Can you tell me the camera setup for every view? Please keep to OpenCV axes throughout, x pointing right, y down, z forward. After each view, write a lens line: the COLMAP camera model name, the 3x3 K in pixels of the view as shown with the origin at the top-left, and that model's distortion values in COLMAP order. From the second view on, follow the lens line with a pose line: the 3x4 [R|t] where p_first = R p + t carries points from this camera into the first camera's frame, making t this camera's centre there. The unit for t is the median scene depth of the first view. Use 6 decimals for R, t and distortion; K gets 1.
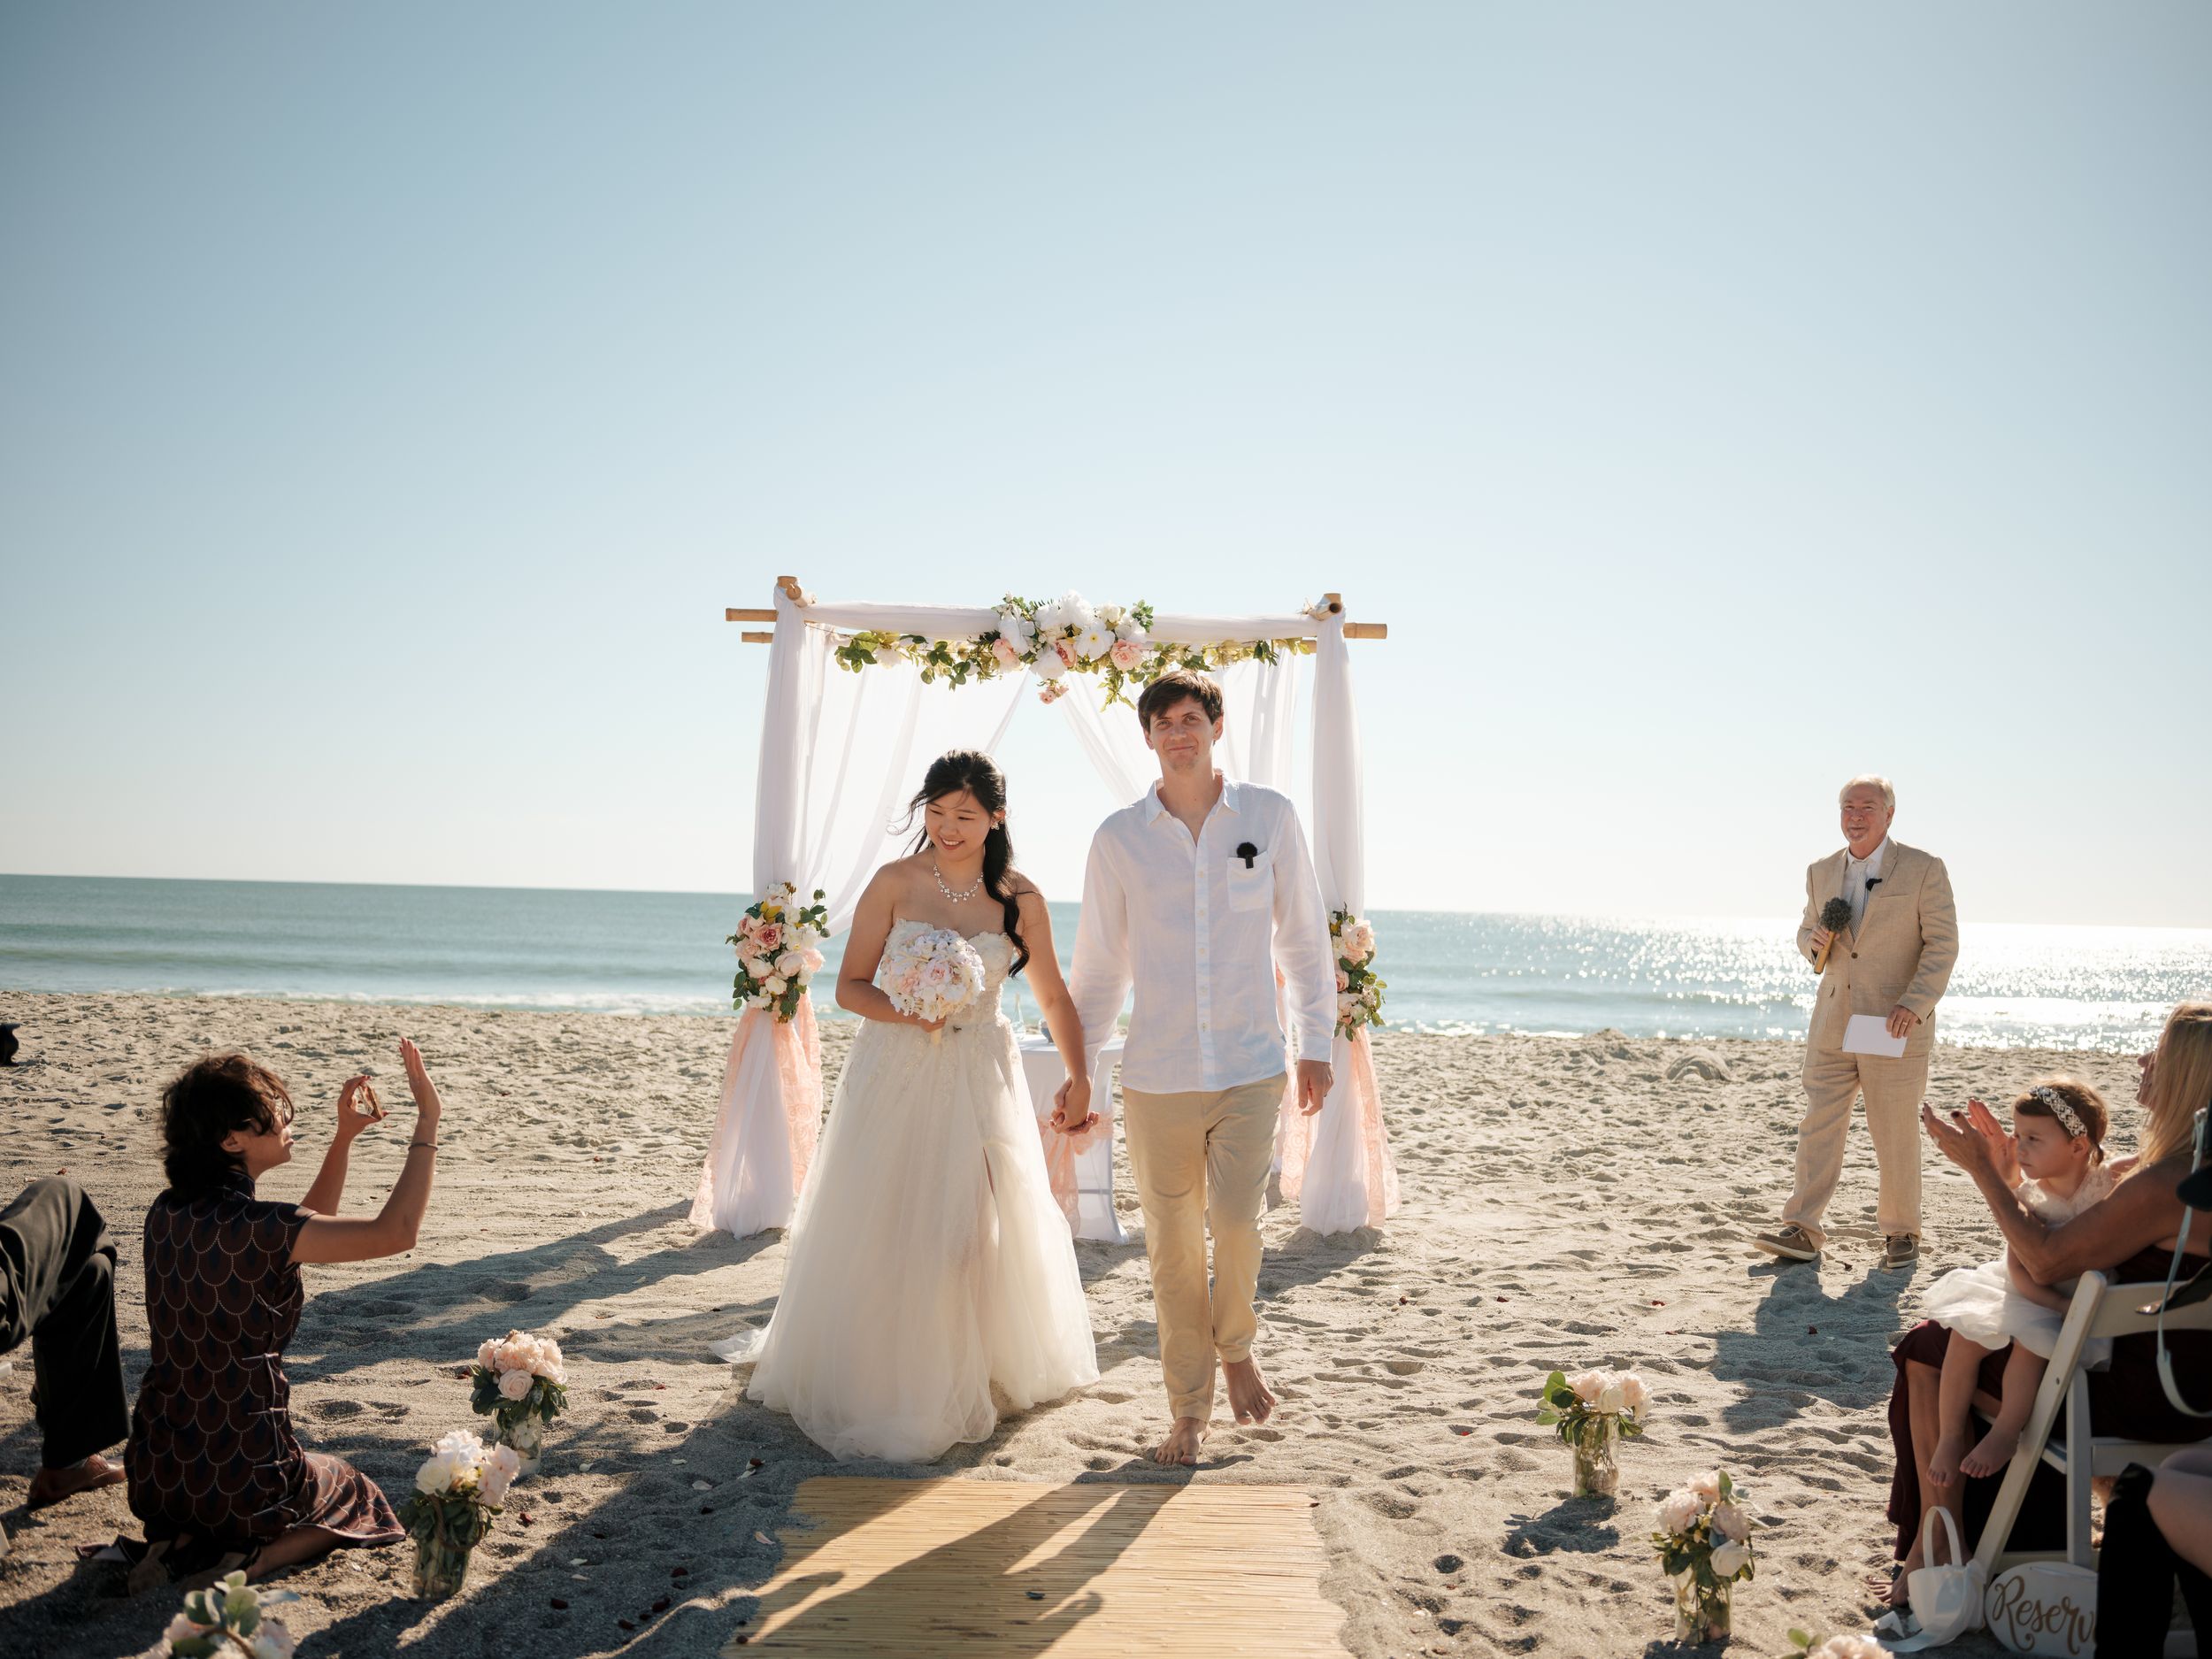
lens RADIAL K [[2590.9, 0, 1106.0], [0, 2590.9, 829.5], [0, 0, 1]] dist [-0.015398, 0.062138]
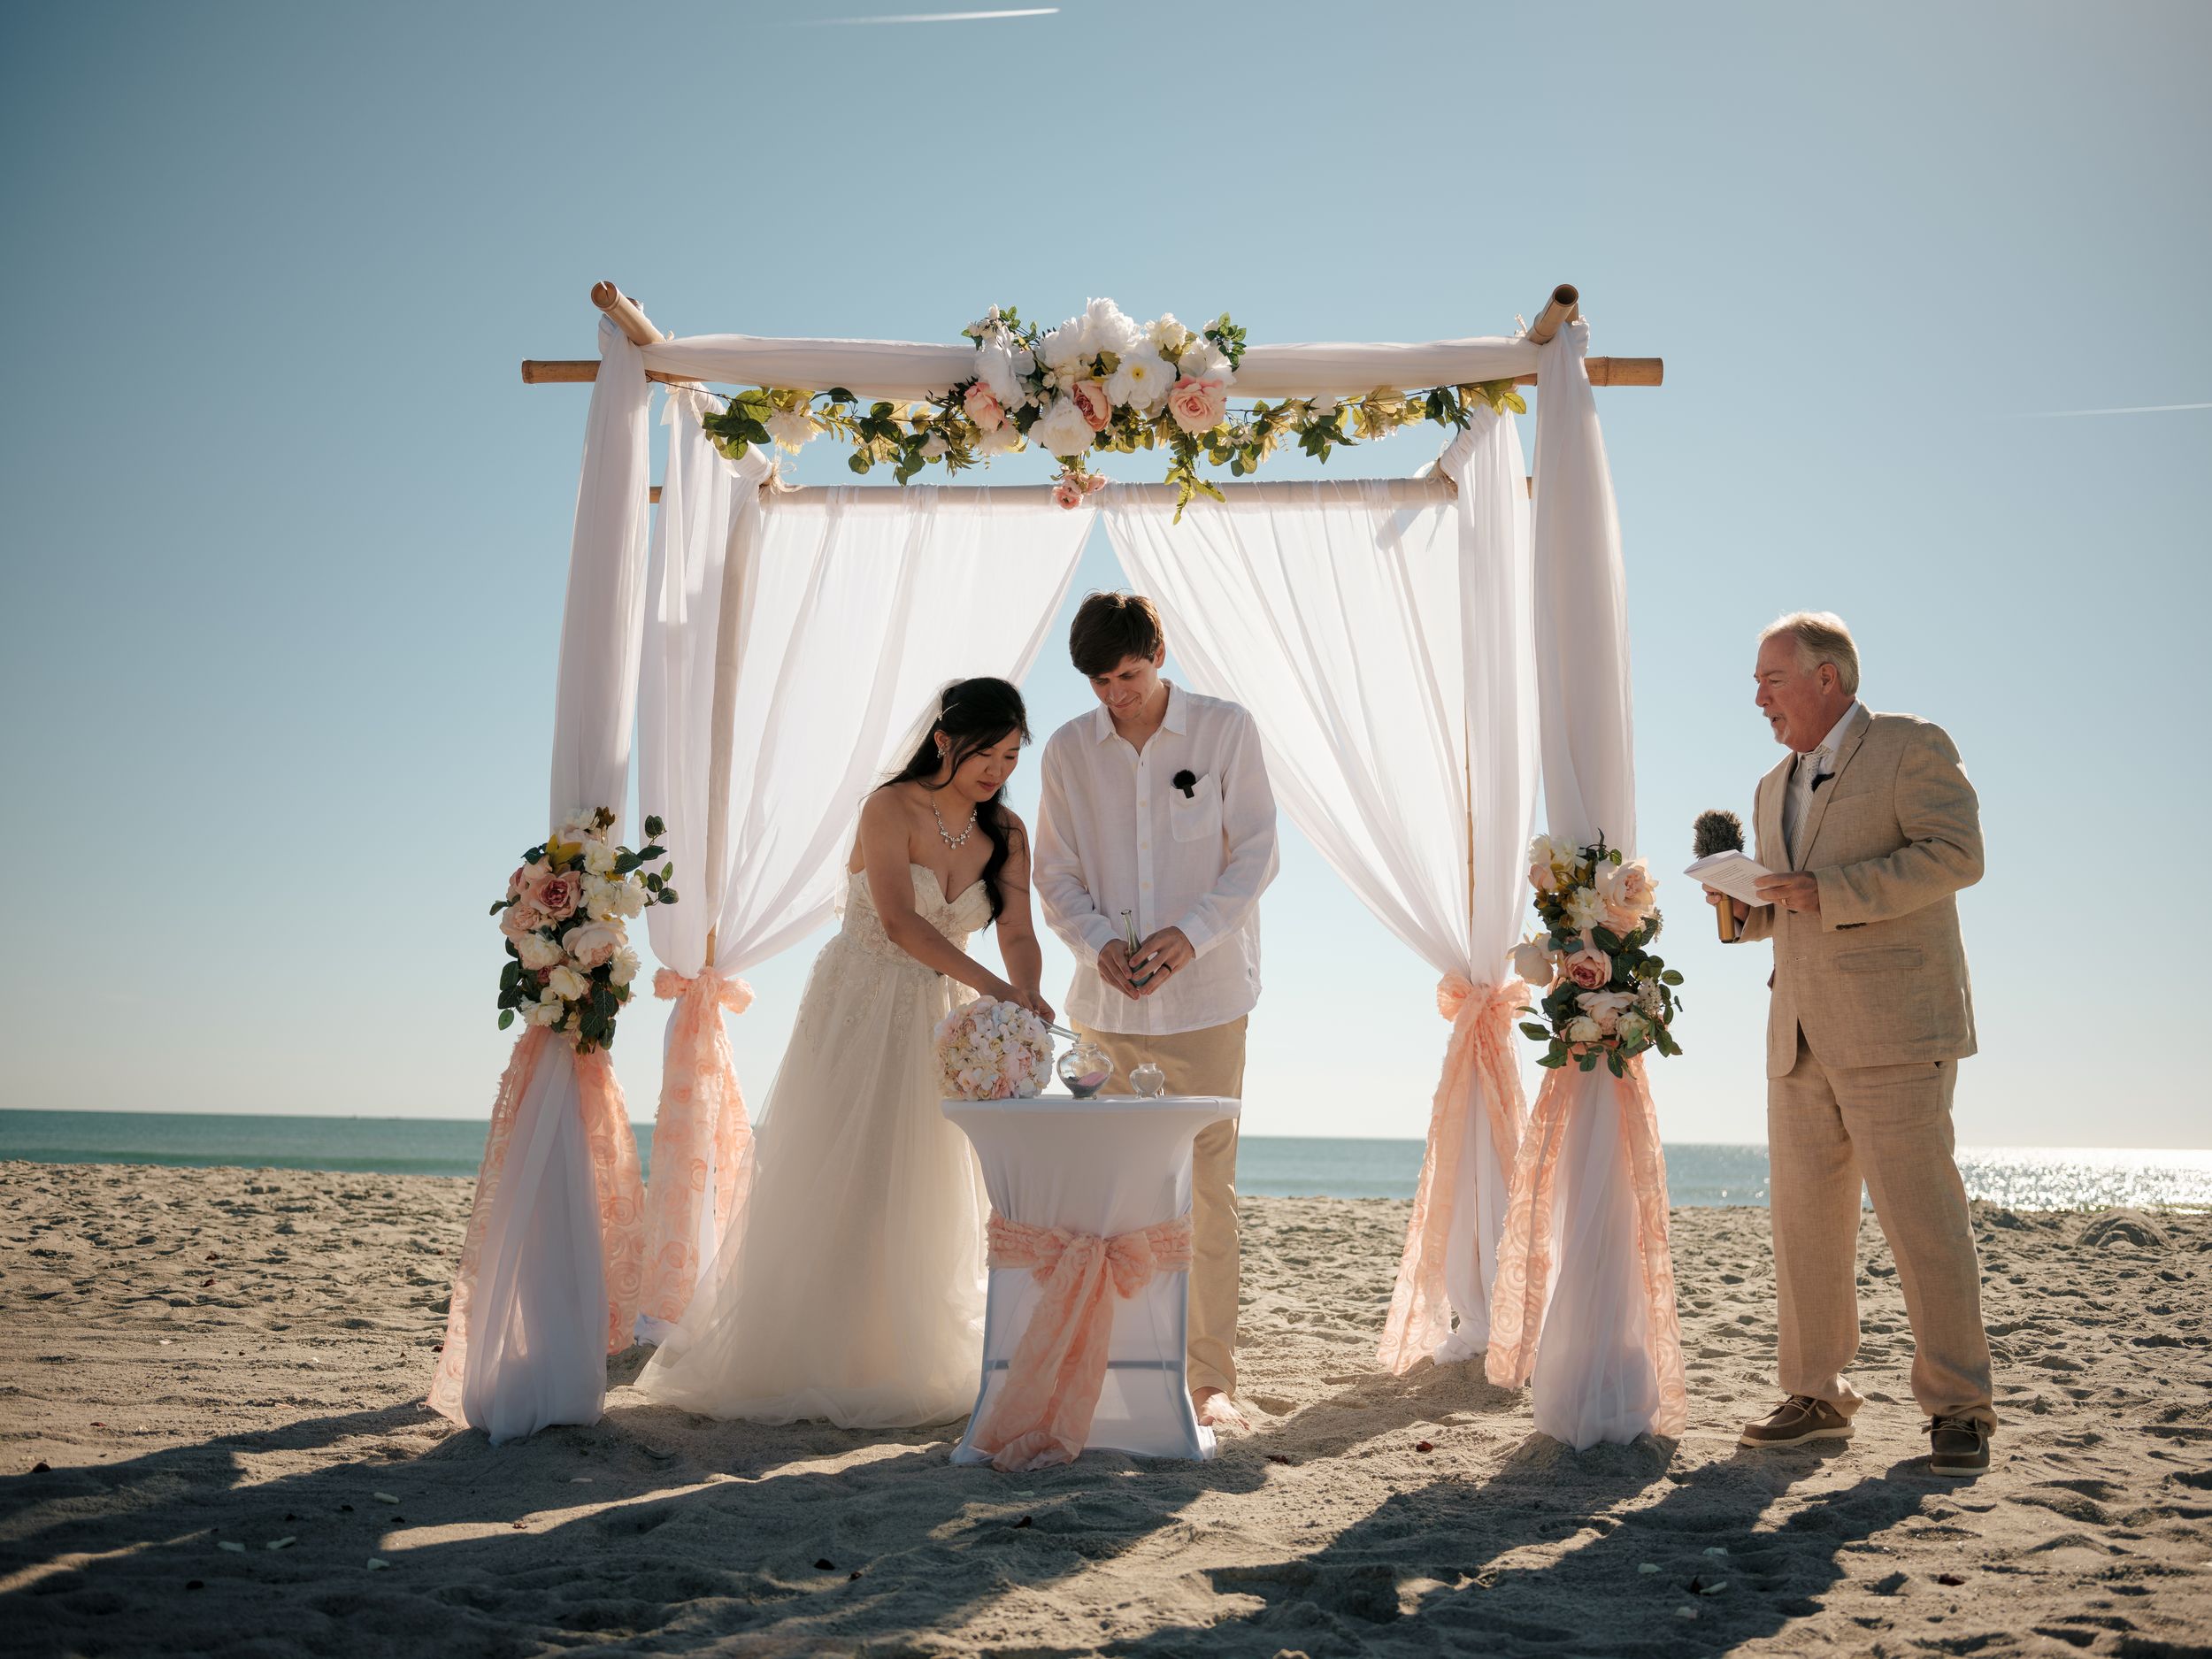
lens RADIAL K [[2526.0, 0, 1094.4], [0, 2526.0, 830.5], [0, 0, 1]] dist [-0.031904, 0.031067]
pose [[0.993078, -0.019461, -0.115836, 0.046353], [0.008220, 0.995276, -0.096737, 0.076666], [0.117172, 0.095115, 0.988546, 0.447213]]
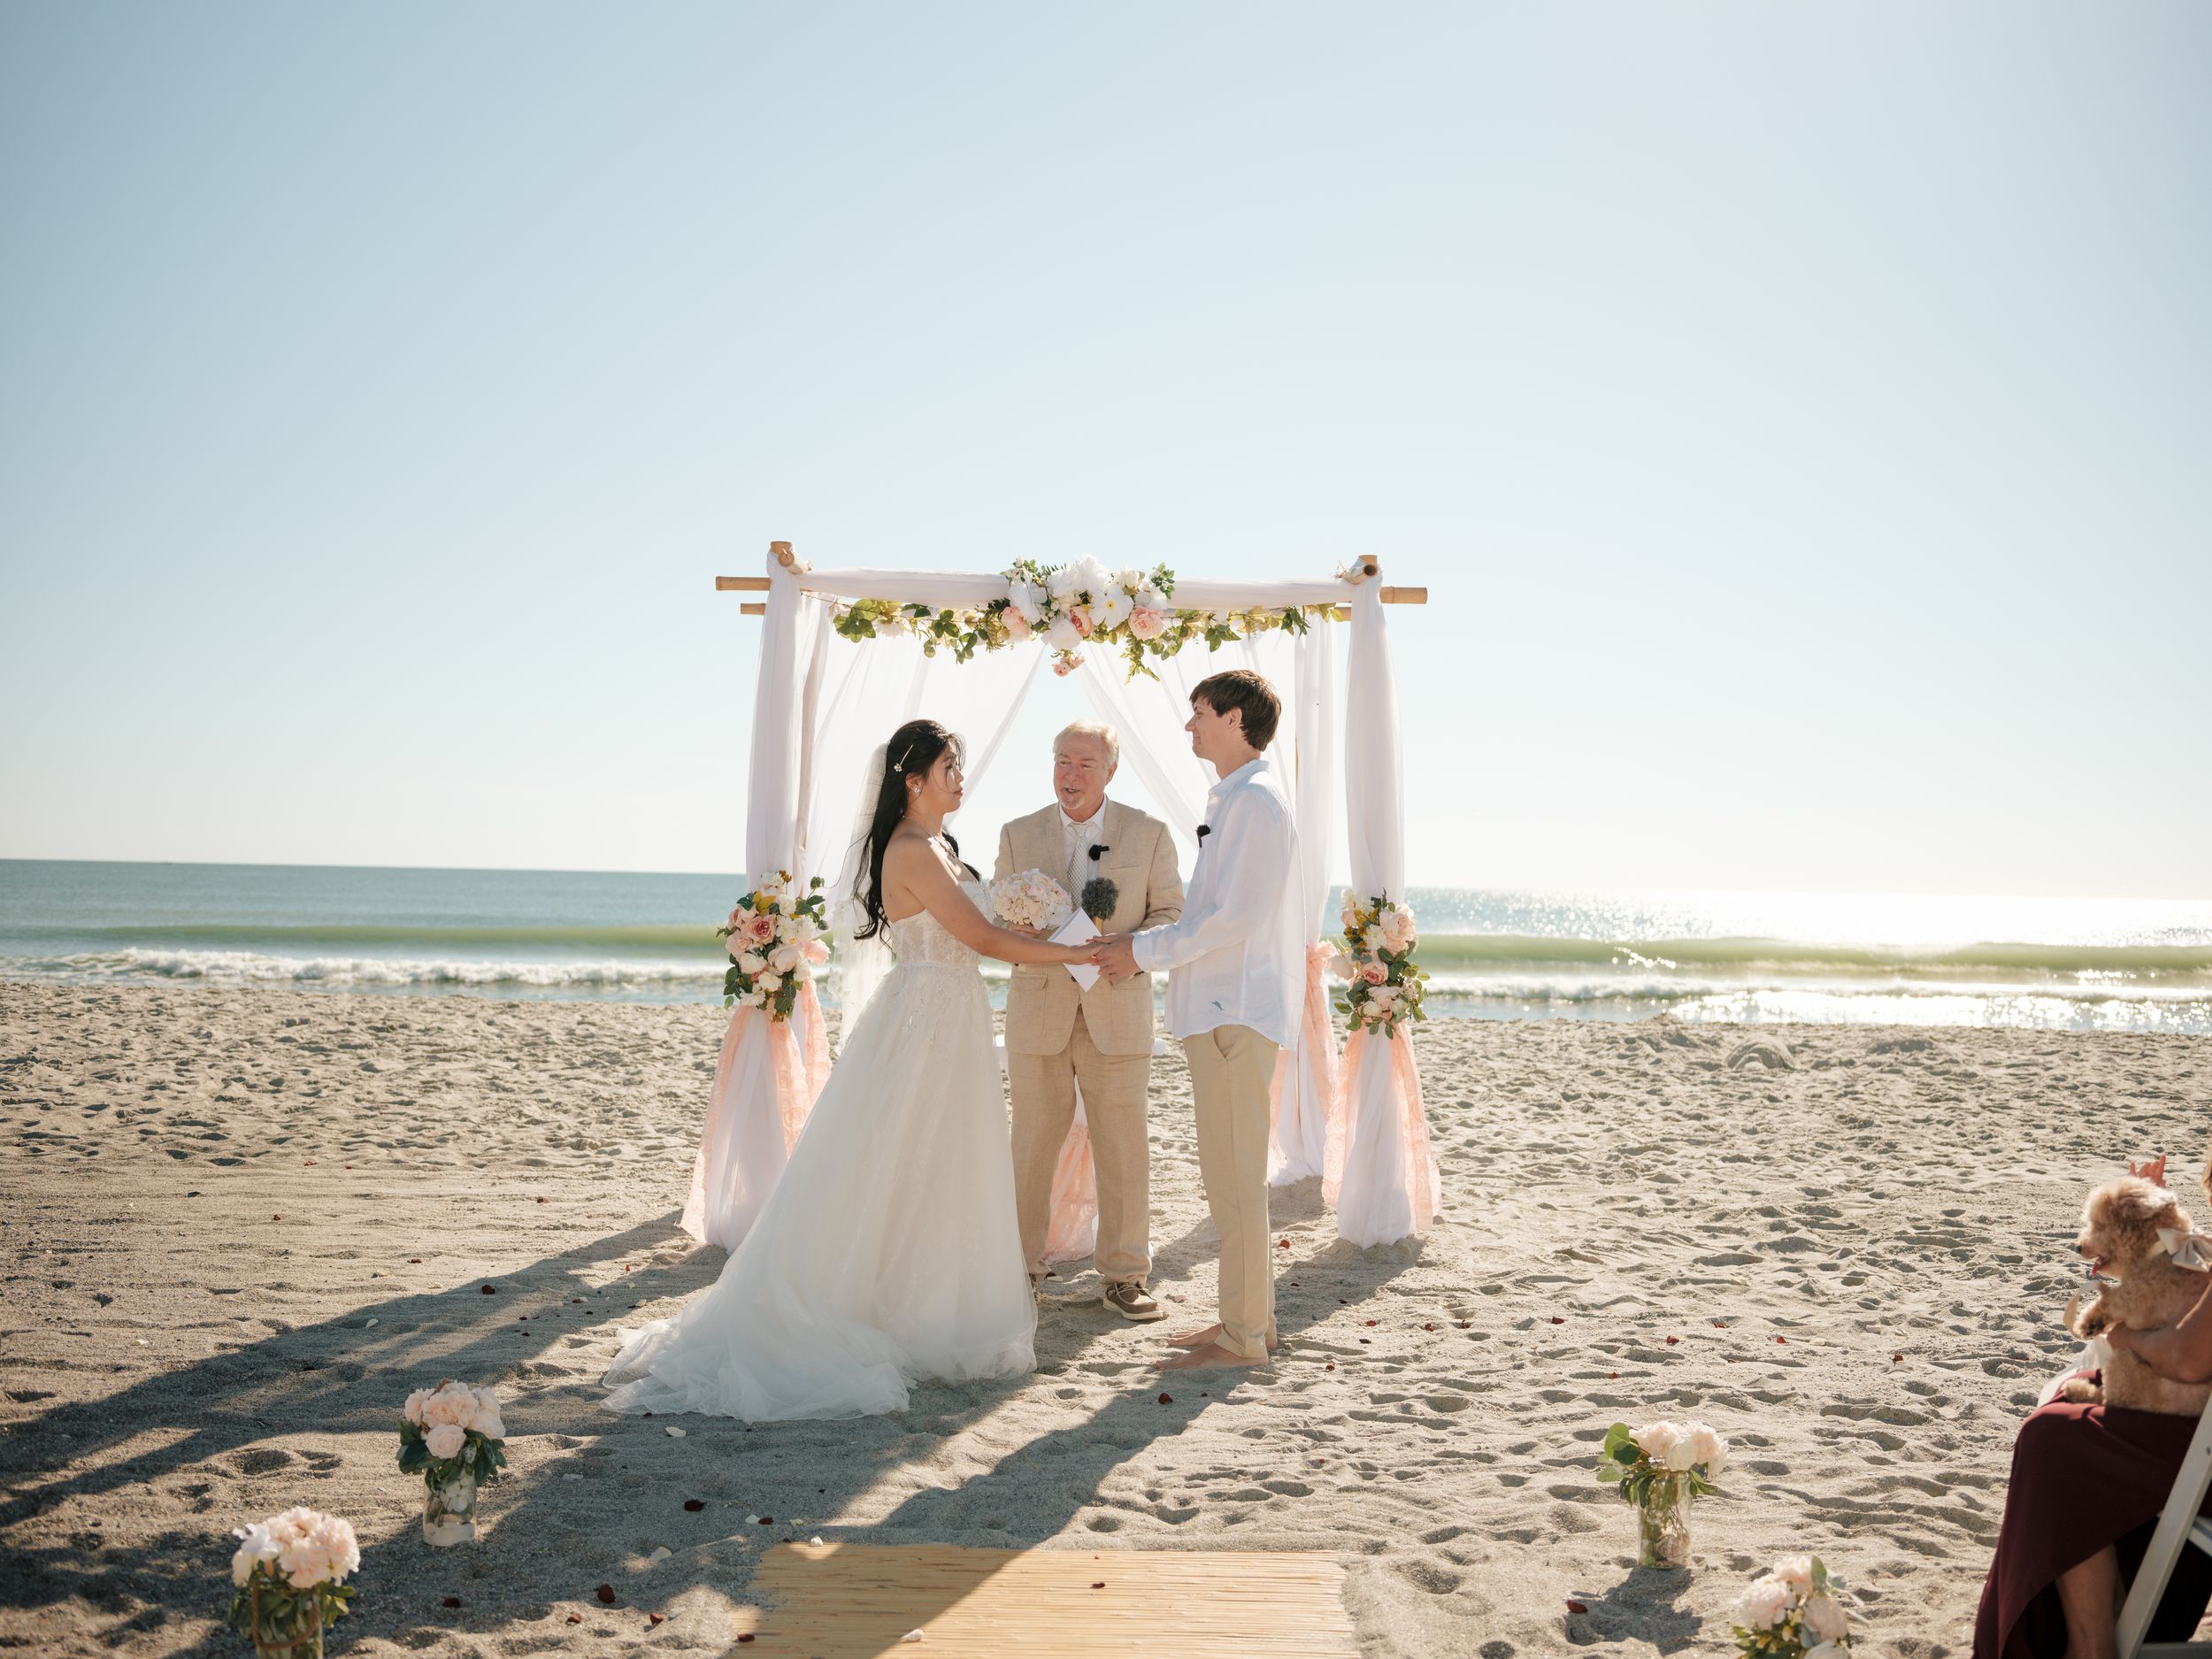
lens RADIAL K [[2577.9, 0, 1109.9], [0, 2577.9, 819.9], [0, 0, 1]] dist [-0.007462, 0.002283]
pose [[0.999809, -0.006449, -0.018461, 0.011241], [0.006530, 0.999969, 0.004335, -0.000954], [0.018432, -0.004455, 0.999820, 0.074505]]
